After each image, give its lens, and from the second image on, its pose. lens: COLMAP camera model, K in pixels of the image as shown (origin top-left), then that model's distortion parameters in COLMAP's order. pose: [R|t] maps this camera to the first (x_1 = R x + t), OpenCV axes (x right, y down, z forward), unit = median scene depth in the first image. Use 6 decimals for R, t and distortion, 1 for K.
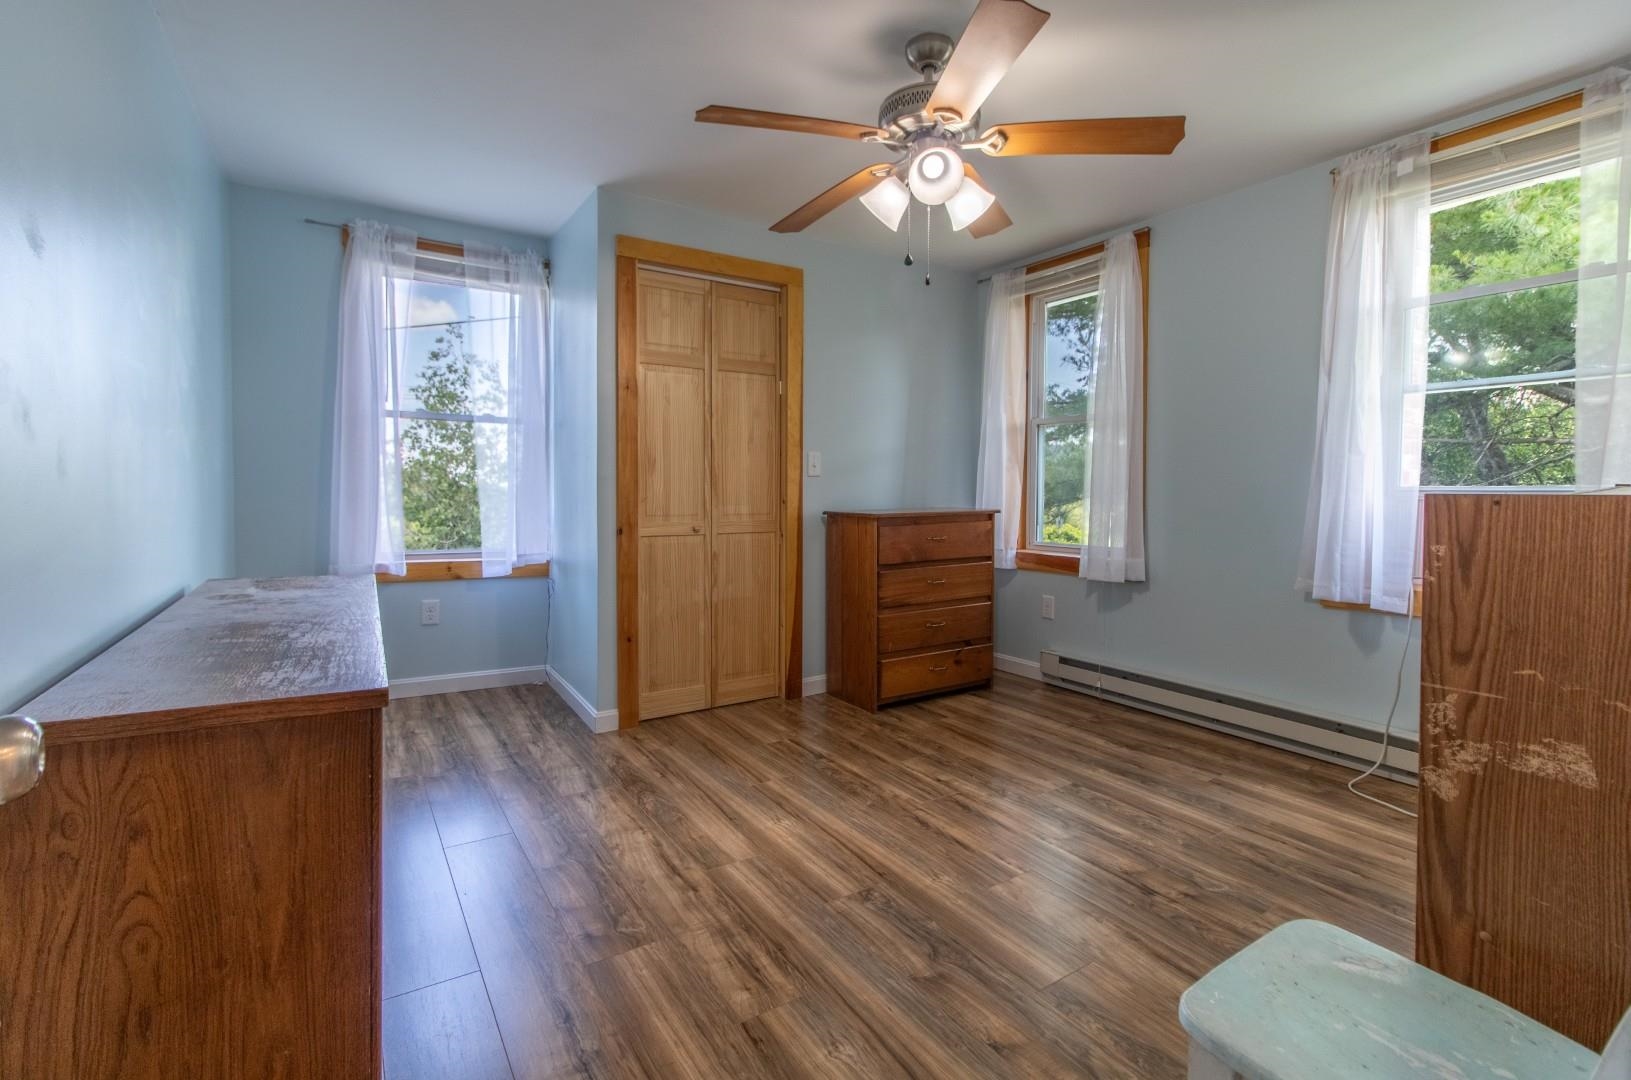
lens RADIAL K [[723.4, 0, 820.8], [0, 723.4, 530.6], [0, 0, 1]] dist [0.003944, 0.000254]
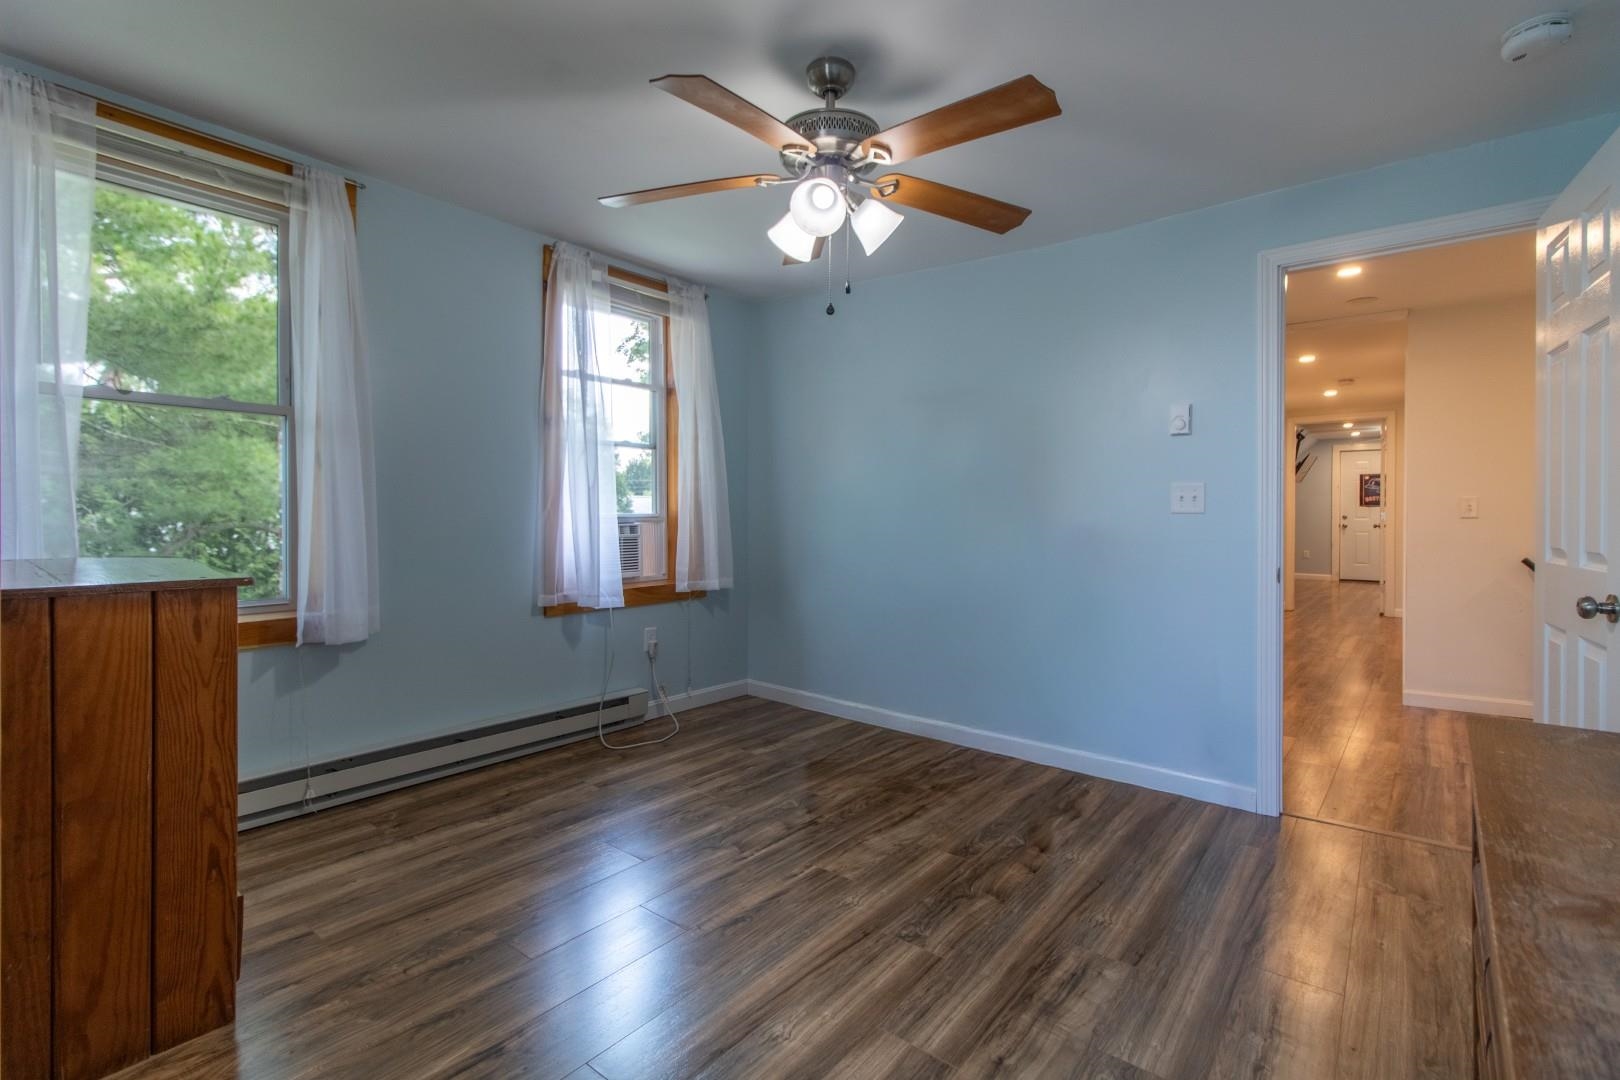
lens RADIAL K [[749.9, 0, 814.9], [0, 749.9, 525.9], [0, 0, 1]] dist [0.002978, -0.000271]
pose [[-0.308789, -0.021701, 0.950883, -0.756363], [0.046834, 0.998180, 0.037990, -0.085802], [-0.949977, 0.056265, -0.307210, 1.248767]]
